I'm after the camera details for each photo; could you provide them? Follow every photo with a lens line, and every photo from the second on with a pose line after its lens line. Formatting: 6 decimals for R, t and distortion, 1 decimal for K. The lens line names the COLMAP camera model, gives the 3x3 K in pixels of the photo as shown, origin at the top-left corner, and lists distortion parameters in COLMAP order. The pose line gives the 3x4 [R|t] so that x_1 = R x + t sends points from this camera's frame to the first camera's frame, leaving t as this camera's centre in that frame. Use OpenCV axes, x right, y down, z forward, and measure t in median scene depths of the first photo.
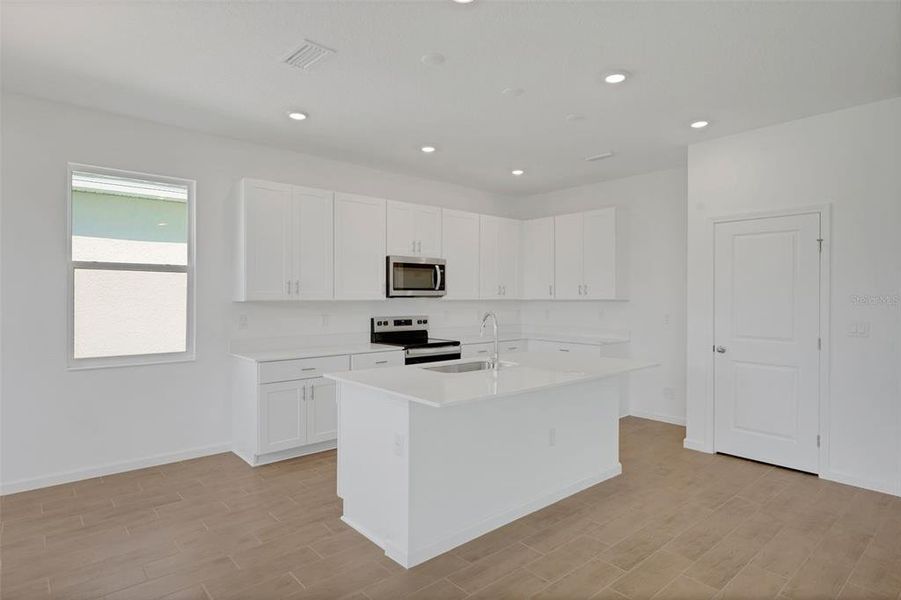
lens RADIAL K [[494.5, 0, 450.5], [0, 494.5, 300.0], [0, 0, 1]] dist [0.003630, 0.001472]
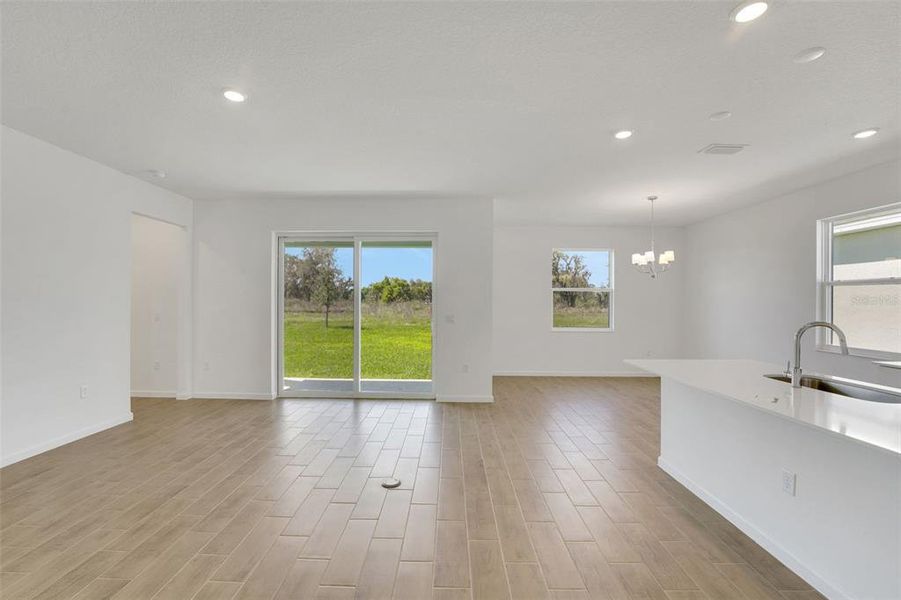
lens RADIAL K [[375.4, 0, 450.5], [0, 375.4, 300.0], [0, 0, 1]] dist [0.000495, 0.000075]
pose [[-0.656334, -0.009556, -0.754410, 0.660143], [-0.010509, 0.999939, -0.003523, -0.003738], [0.754397, 0.005616, -0.656394, 0.640618]]
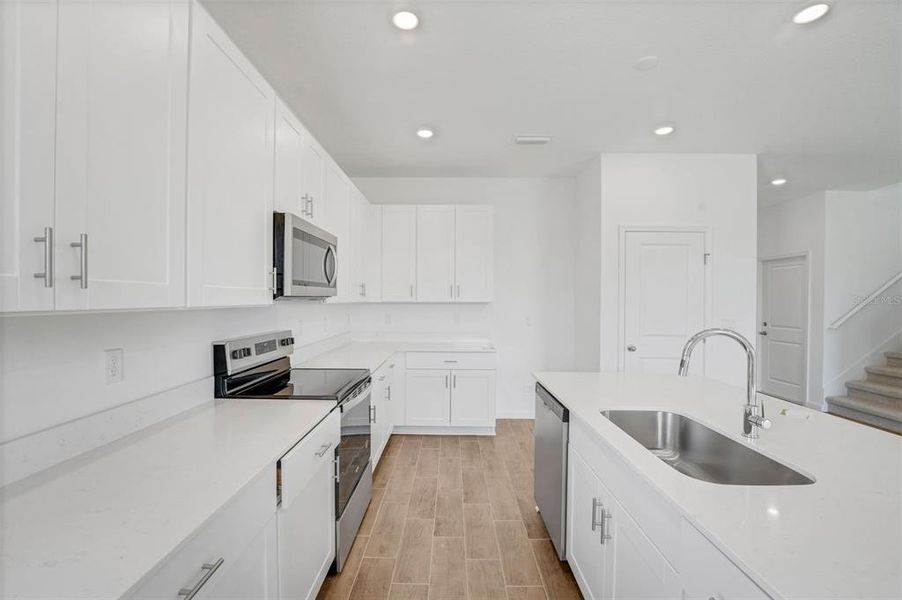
lens RADIAL K [[375.9, 0, 451.0], [0, 375.9, 300.0], [0, 0, 1]] dist [0.000495, 0.000075]
pose [[0.661136, 0.000592, 0.750266, -0.289704], [-0.000119, 1.000000, -0.000685, -0.004319], [-0.750266, 0.000364, 0.661136, 0.640026]]
